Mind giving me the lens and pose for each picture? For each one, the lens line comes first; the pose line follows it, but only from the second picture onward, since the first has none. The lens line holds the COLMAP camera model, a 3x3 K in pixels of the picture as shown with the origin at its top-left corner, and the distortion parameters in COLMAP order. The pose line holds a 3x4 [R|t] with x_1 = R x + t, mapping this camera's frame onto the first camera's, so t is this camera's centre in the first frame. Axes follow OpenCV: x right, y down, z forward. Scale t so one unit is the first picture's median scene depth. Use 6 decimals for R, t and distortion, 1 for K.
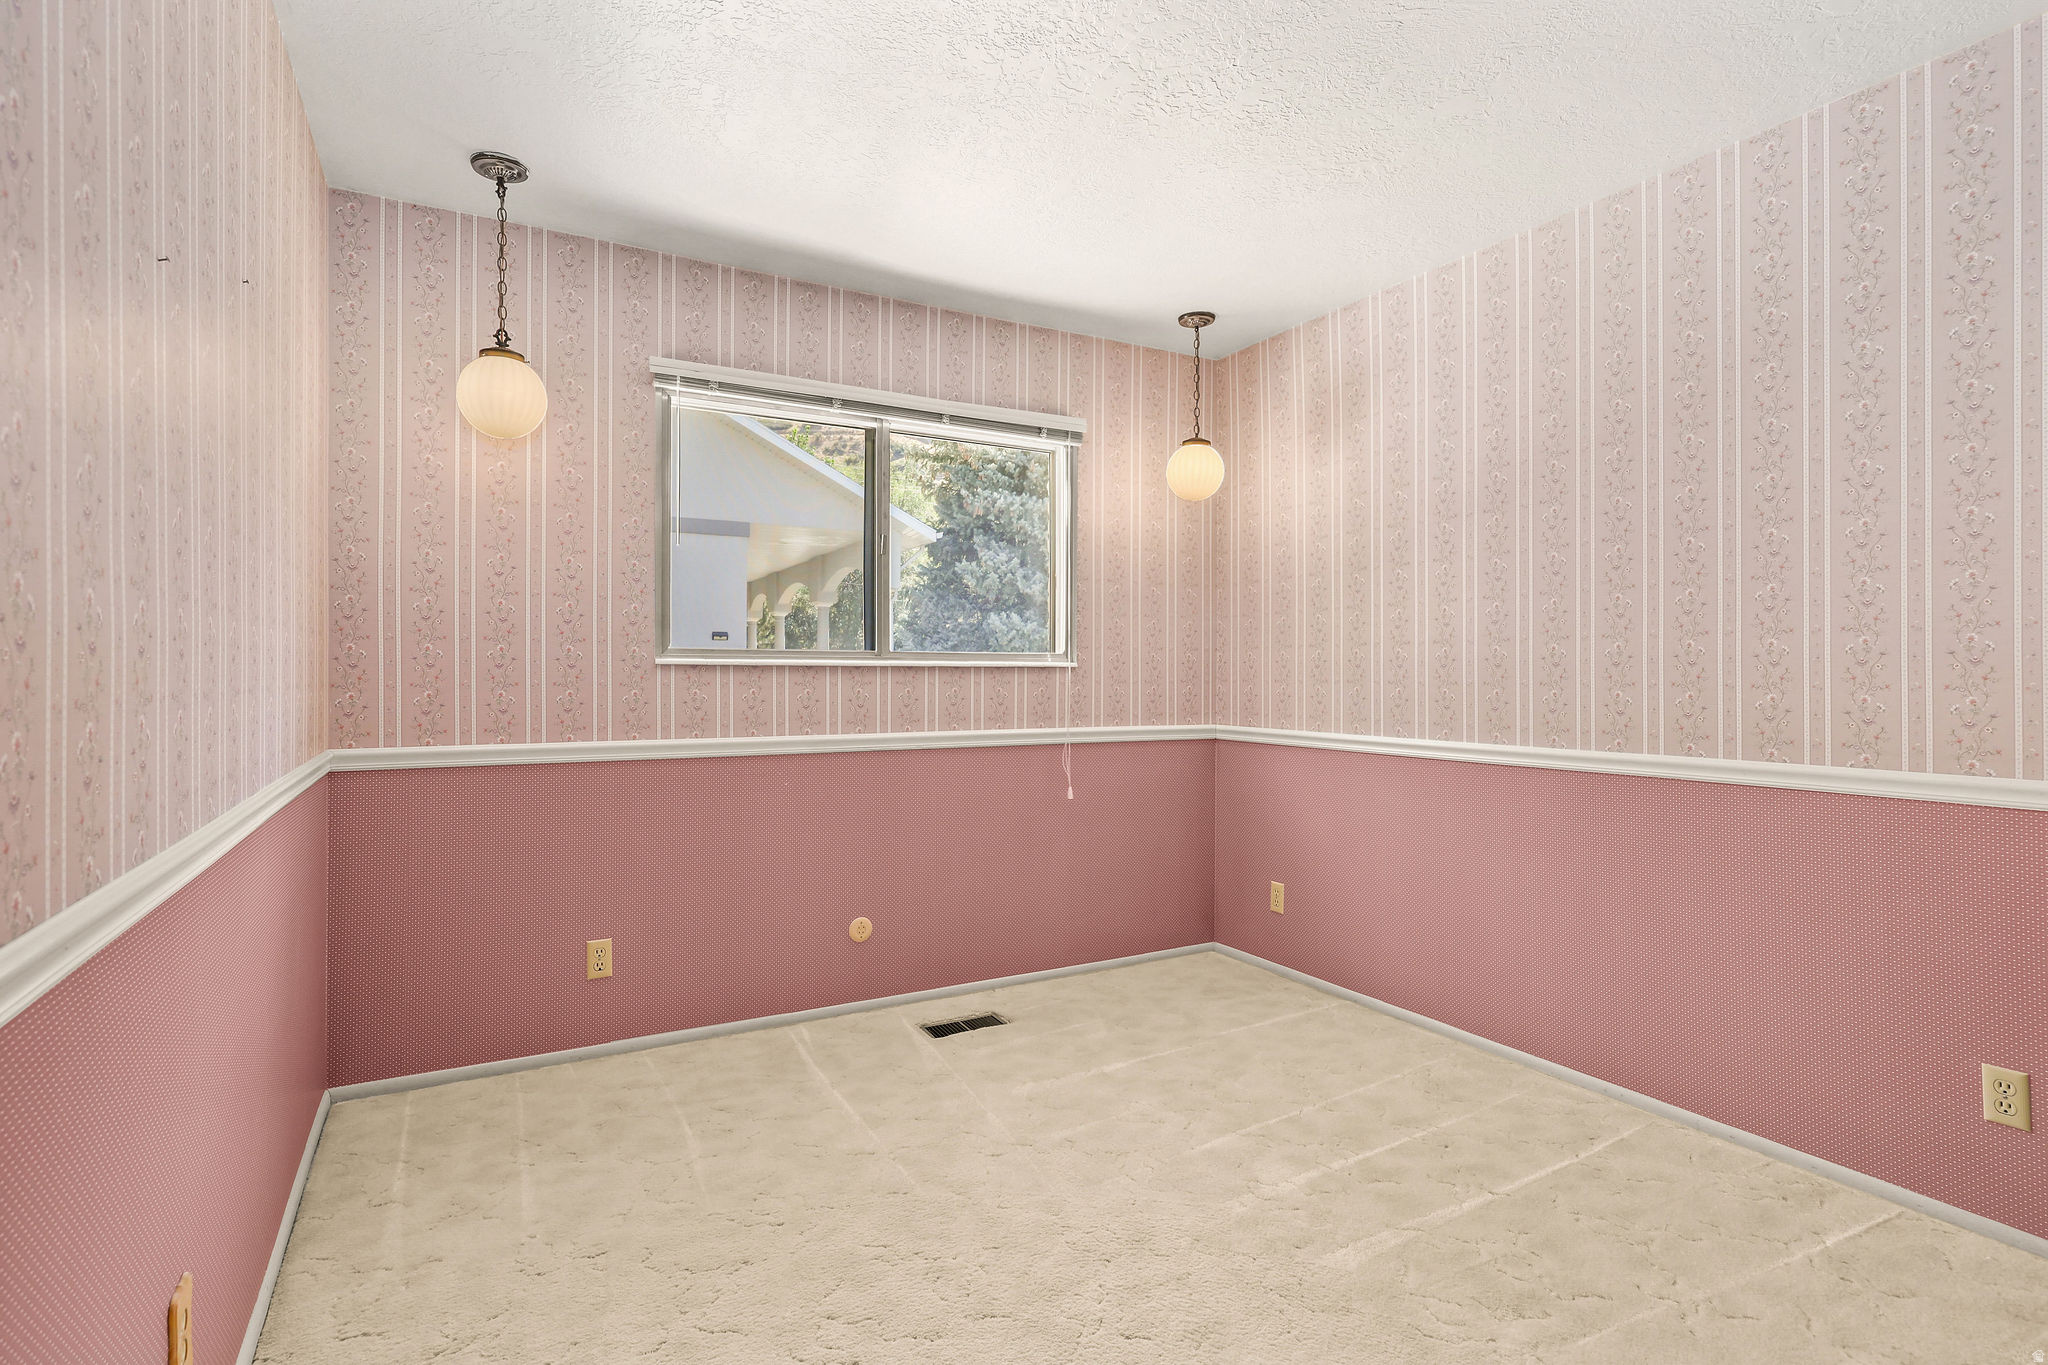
lens RADIAL K [[991.7, 0, 1018.5], [0, 991.7, 676.3], [0, 0, 1]] dist [0.021391, 0.000553]
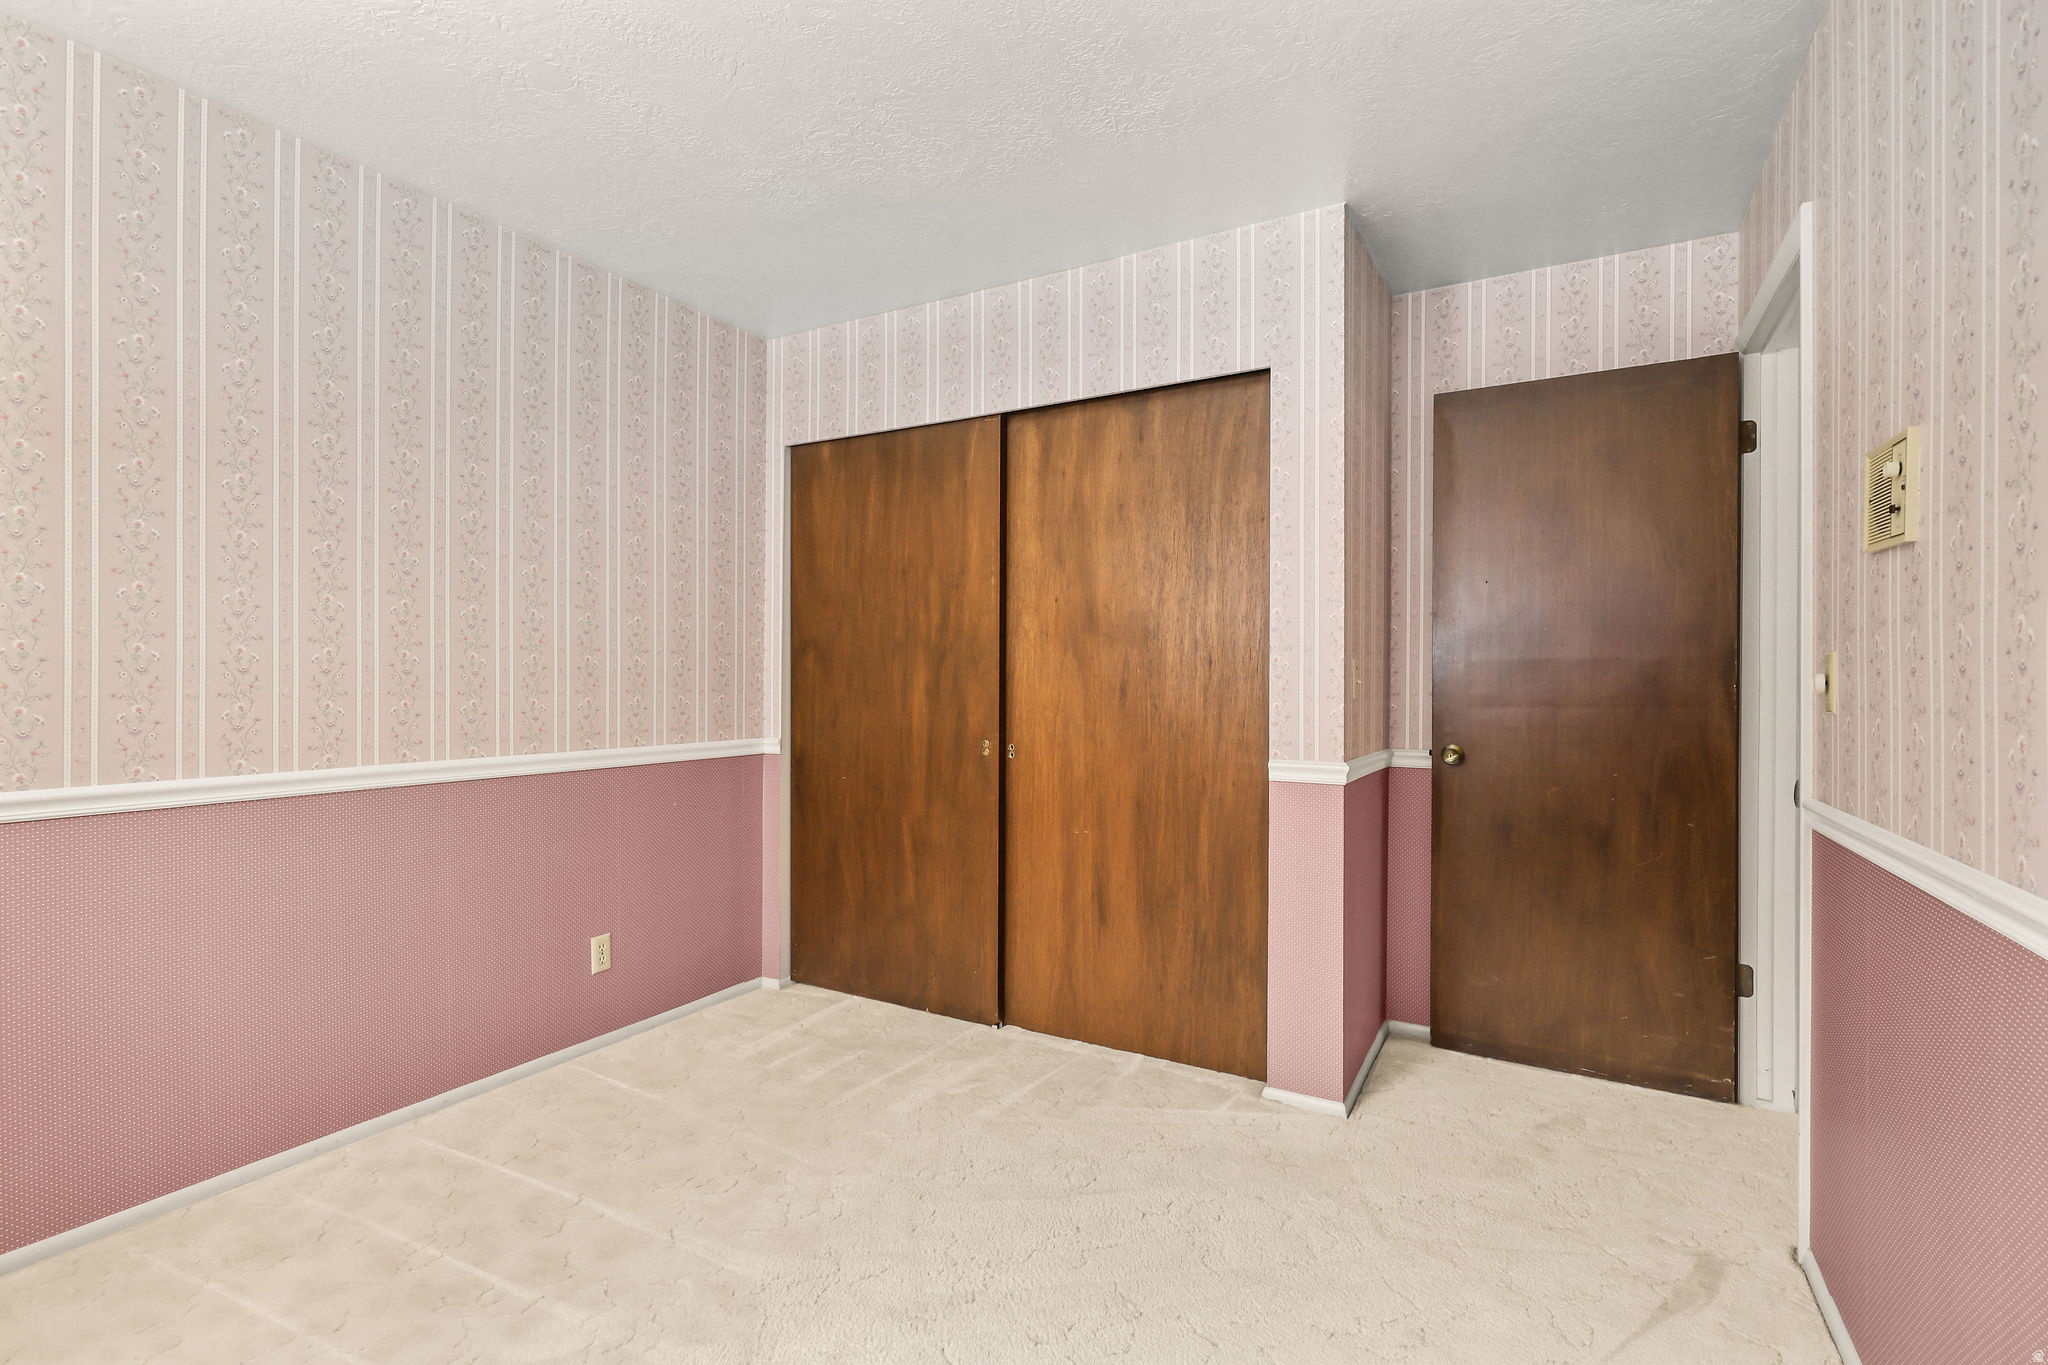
lens RADIAL K [[927.1, 0, 1018.4], [0, 927.1, 682.9], [0, 0, 1]] dist [0.023323, -0.002378]
pose [[-0.492205, -0.001862, 0.870478, -0.479392], [-0.001379, 0.999998, 0.001359, -0.004273], [-0.870478, -0.000532, -0.492206, 0.929153]]
